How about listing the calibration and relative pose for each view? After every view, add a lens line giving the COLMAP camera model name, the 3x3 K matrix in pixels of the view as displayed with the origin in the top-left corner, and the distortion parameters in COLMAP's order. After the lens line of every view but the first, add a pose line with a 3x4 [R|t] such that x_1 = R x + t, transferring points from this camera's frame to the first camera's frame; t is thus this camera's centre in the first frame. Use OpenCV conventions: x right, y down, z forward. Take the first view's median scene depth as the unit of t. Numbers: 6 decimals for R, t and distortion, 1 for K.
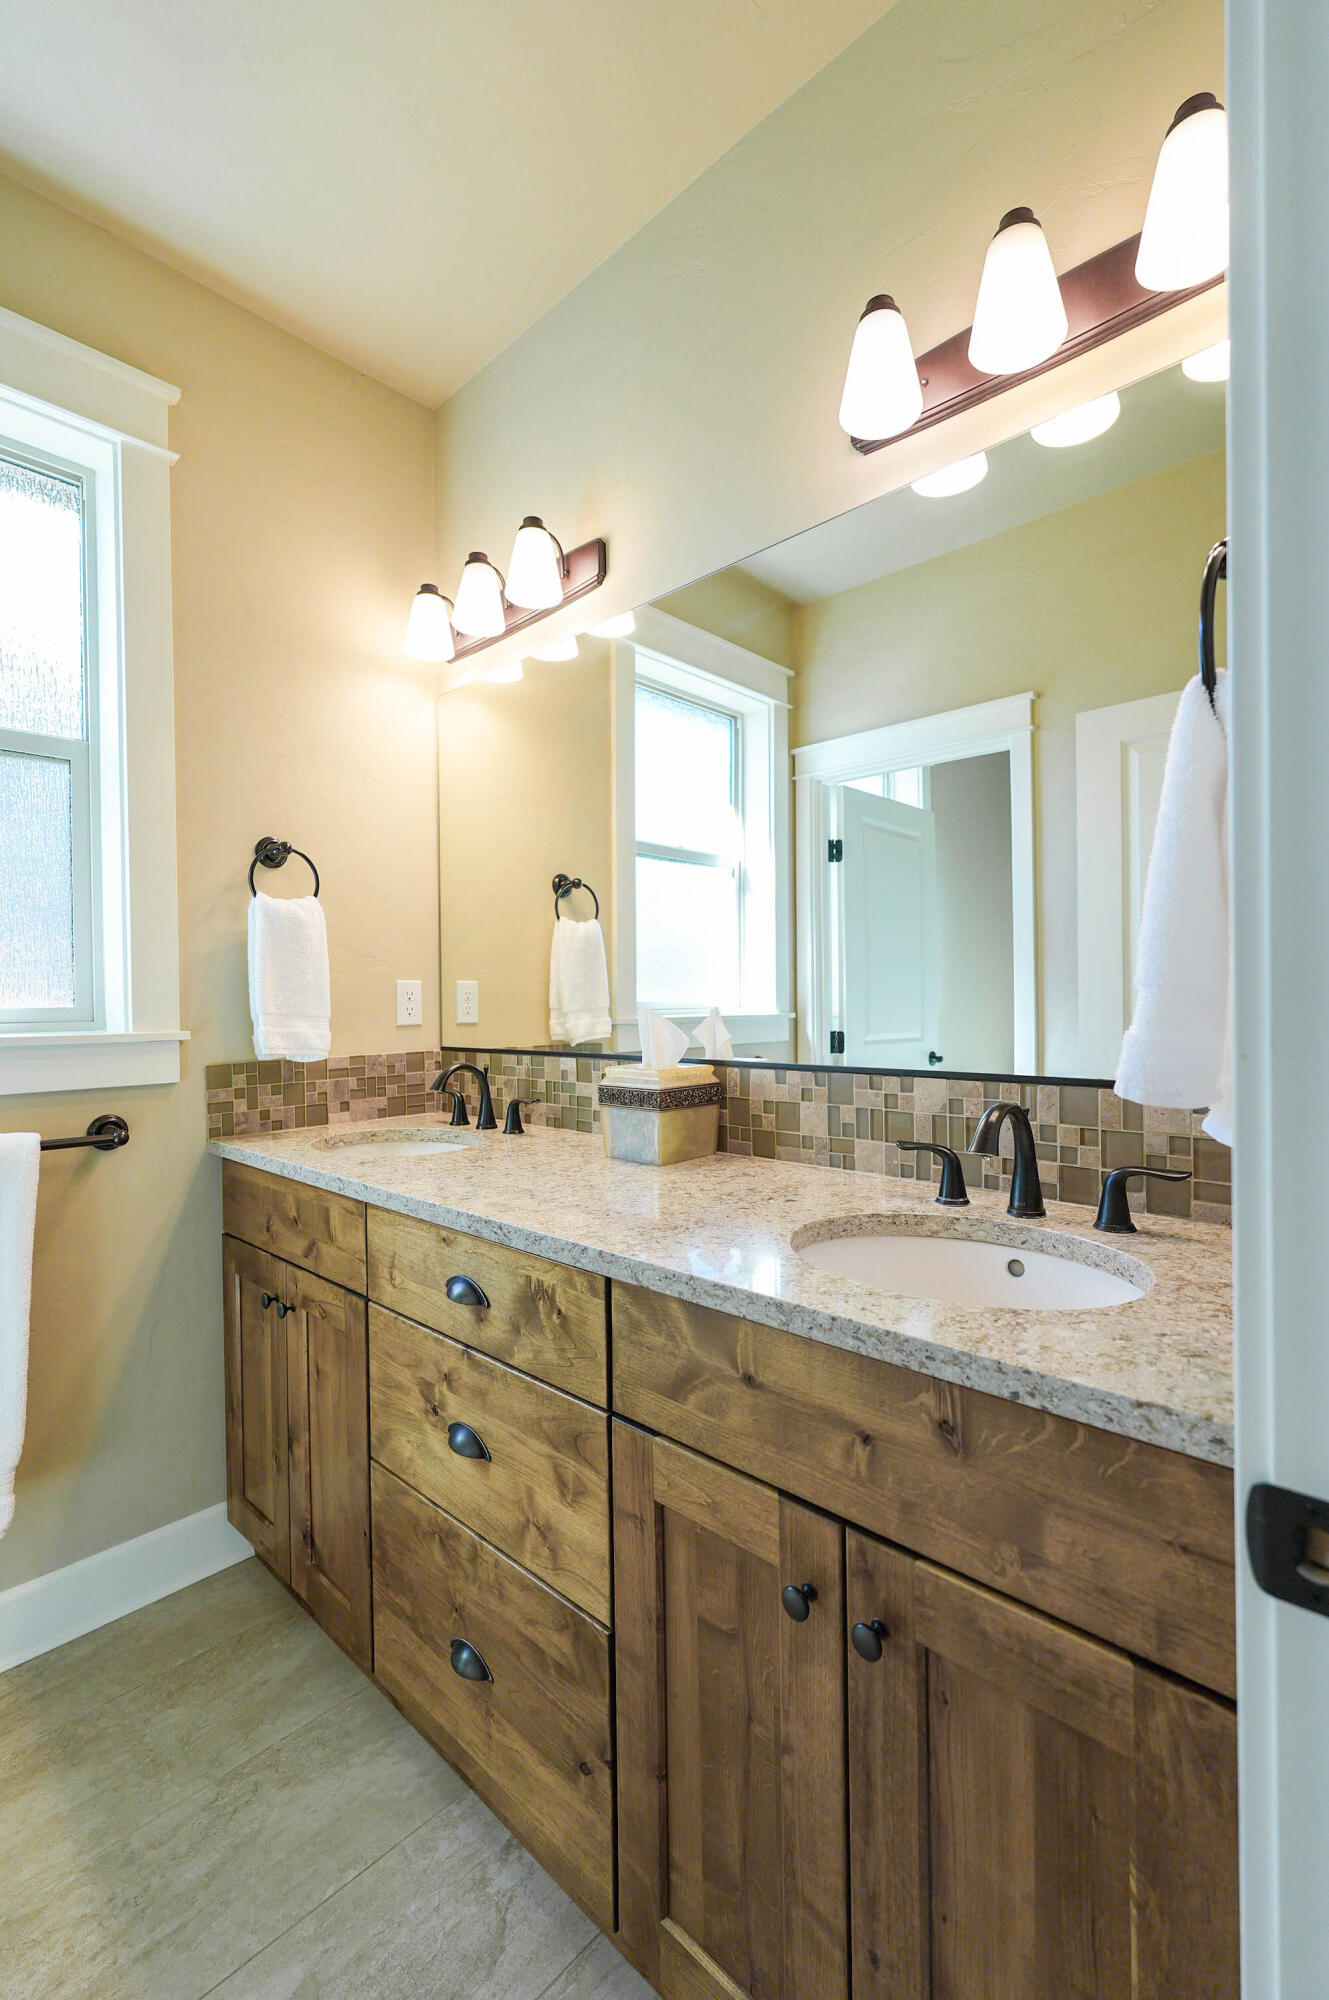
lens RADIAL K [[880.8, 0, 664.5], [0, 880.8, 1000.0], [0, 0, 1]] dist [0.000296, 0.000042]
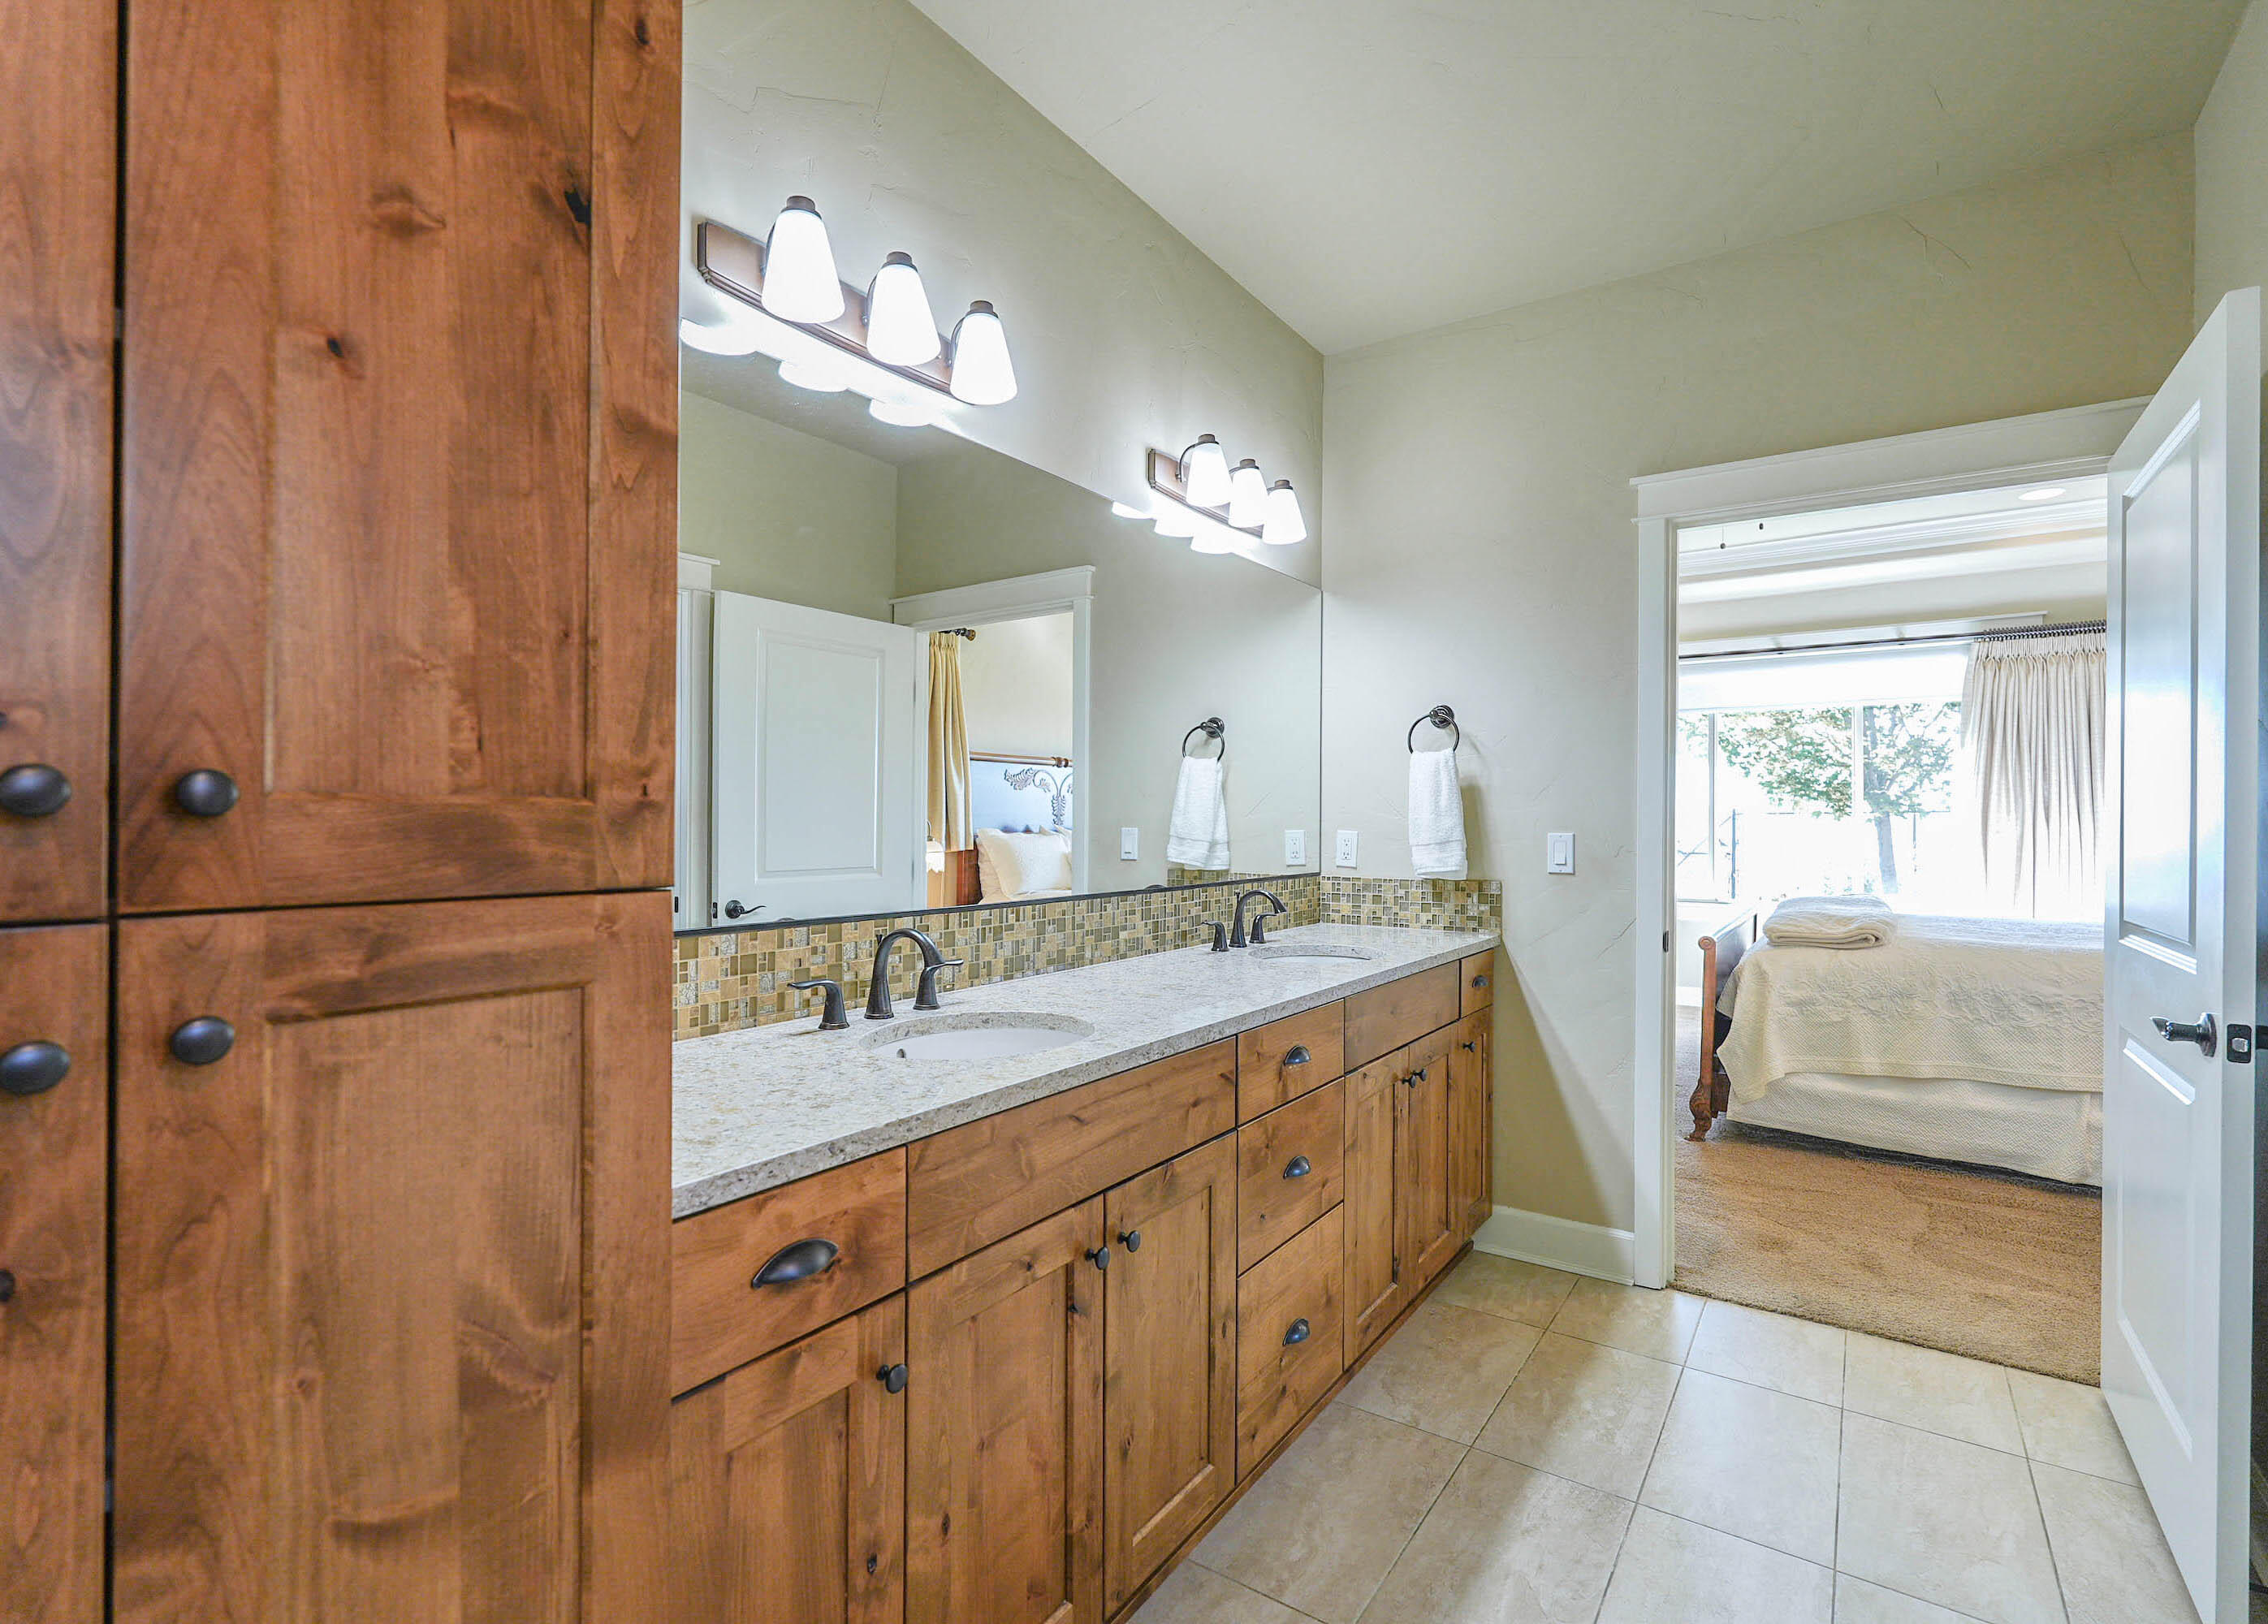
lens RADIAL K [[1039.9, 0, 1134.0], [0, 1039.9, 812.0], [0, 0, 1]] dist [-0.000211, -0.000010]
pose [[-0.148273, 0.015878, 0.988819, -1.774634], [-0.006650, 0.999832, -0.017052, -0.042904], [-0.988924, -0.009104, -0.148143, 1.348155]]
